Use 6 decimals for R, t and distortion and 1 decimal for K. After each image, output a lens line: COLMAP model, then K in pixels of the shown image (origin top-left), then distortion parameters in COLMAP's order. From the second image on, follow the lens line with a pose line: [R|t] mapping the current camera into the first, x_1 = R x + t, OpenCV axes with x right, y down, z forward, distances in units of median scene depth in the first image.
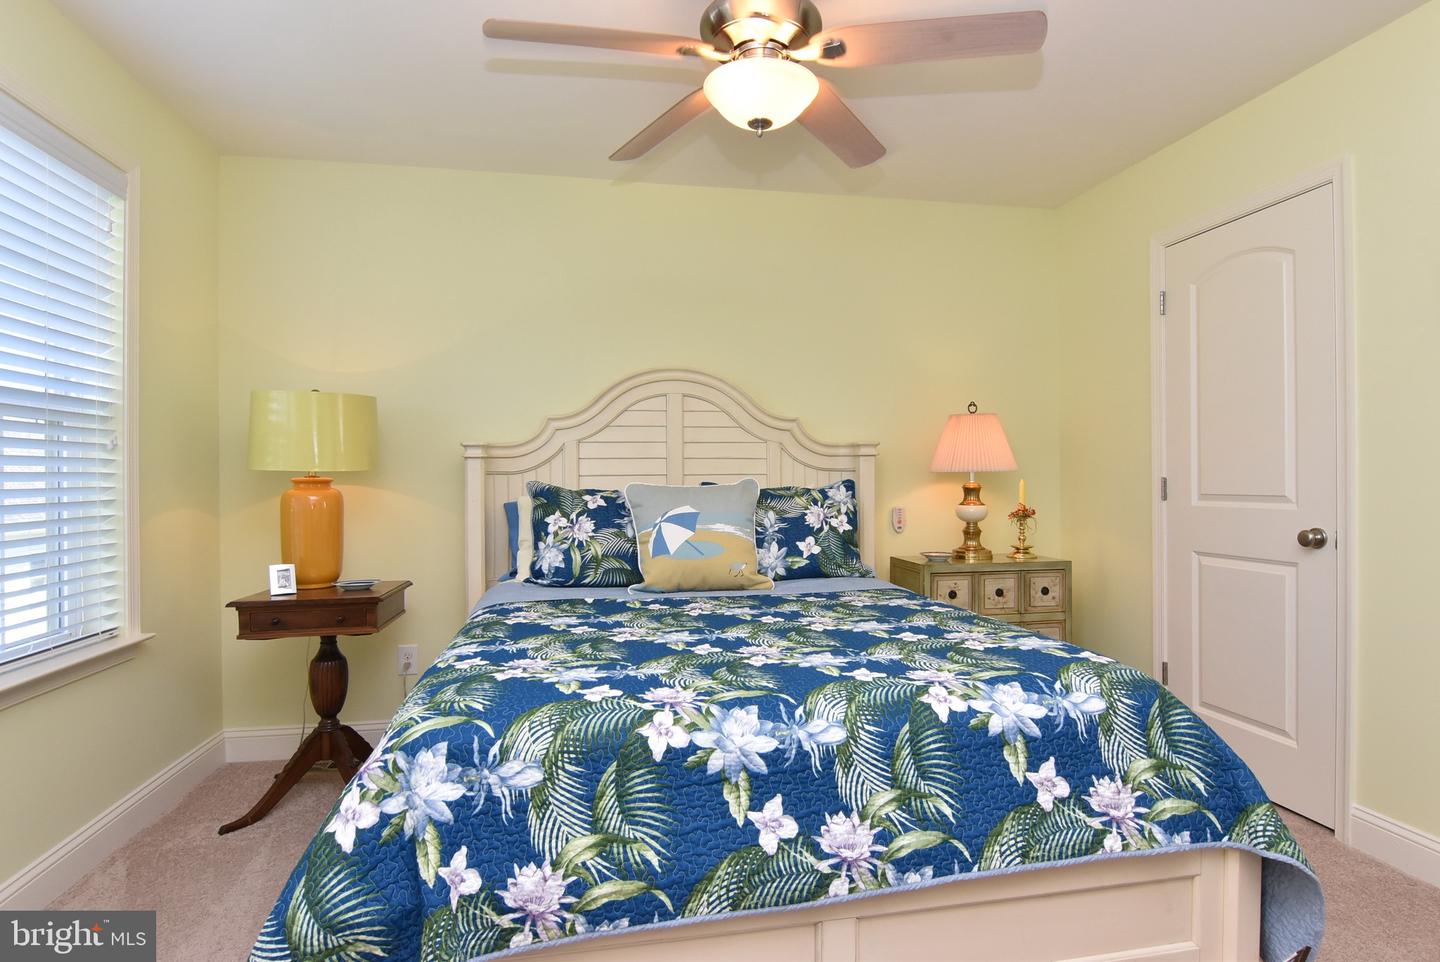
lens RADIAL K [[761.2, 0, 720.3], [0, 761.2, 482.0], [0, 0, 1]] dist [-0.001499, -0.013284]
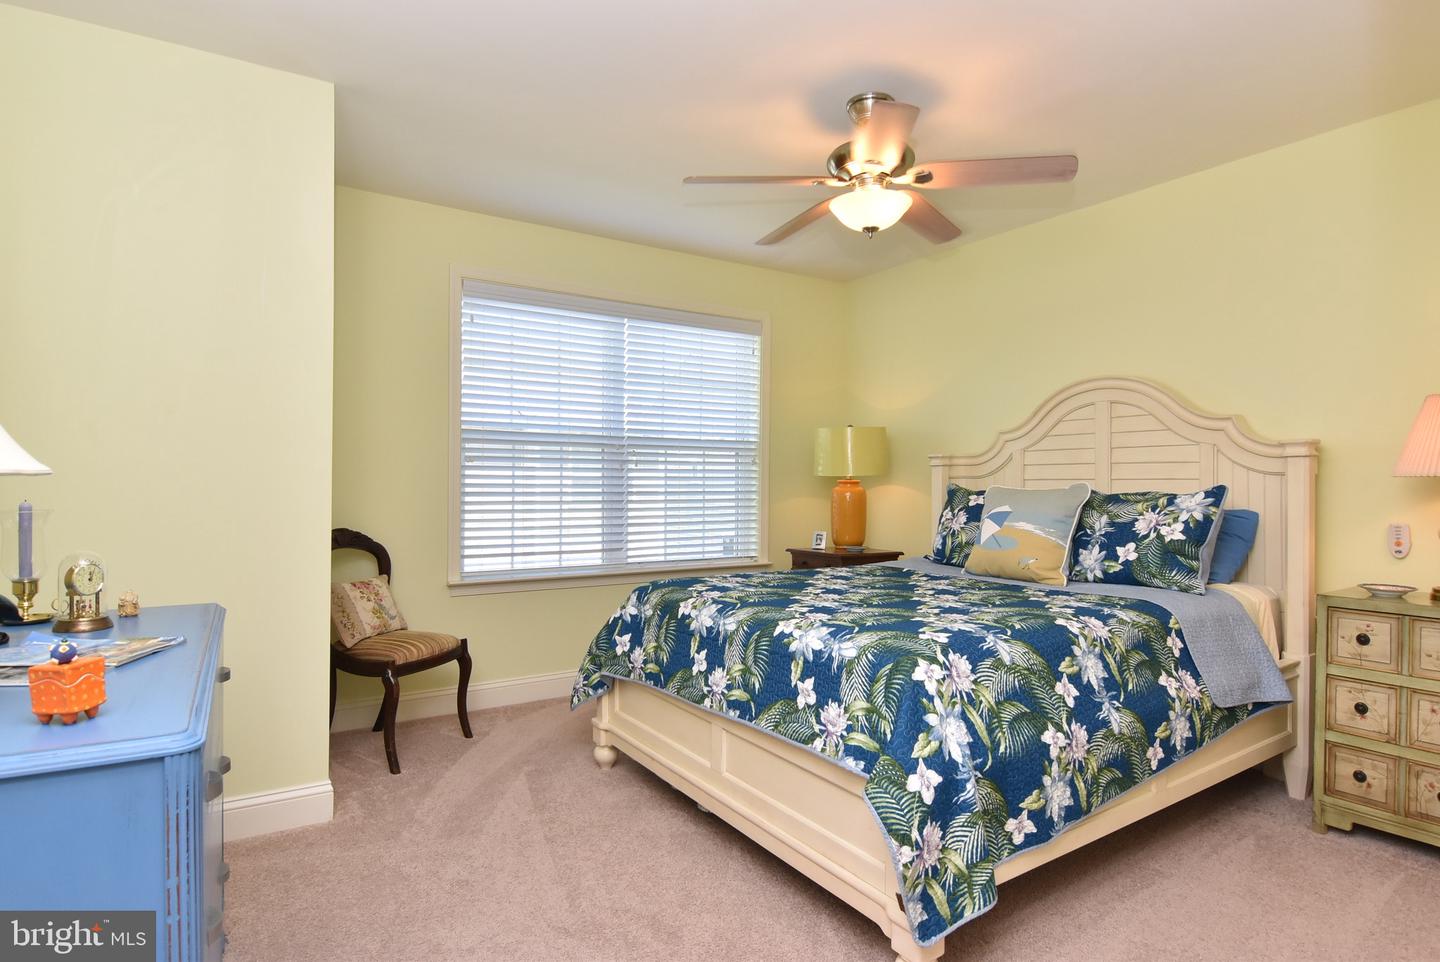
lens RADIAL K [[761.2, 0, 727.7], [0, 761.2, 474.8], [0, 0, 1]] dist [-0.001499, -0.013284]
pose [[0.391439, -0.000632, -0.920204, 0.854106], [-0.010836, 0.999927, -0.005296, -0.005331], [0.920140, 0.012044, 0.391403, 0.142708]]
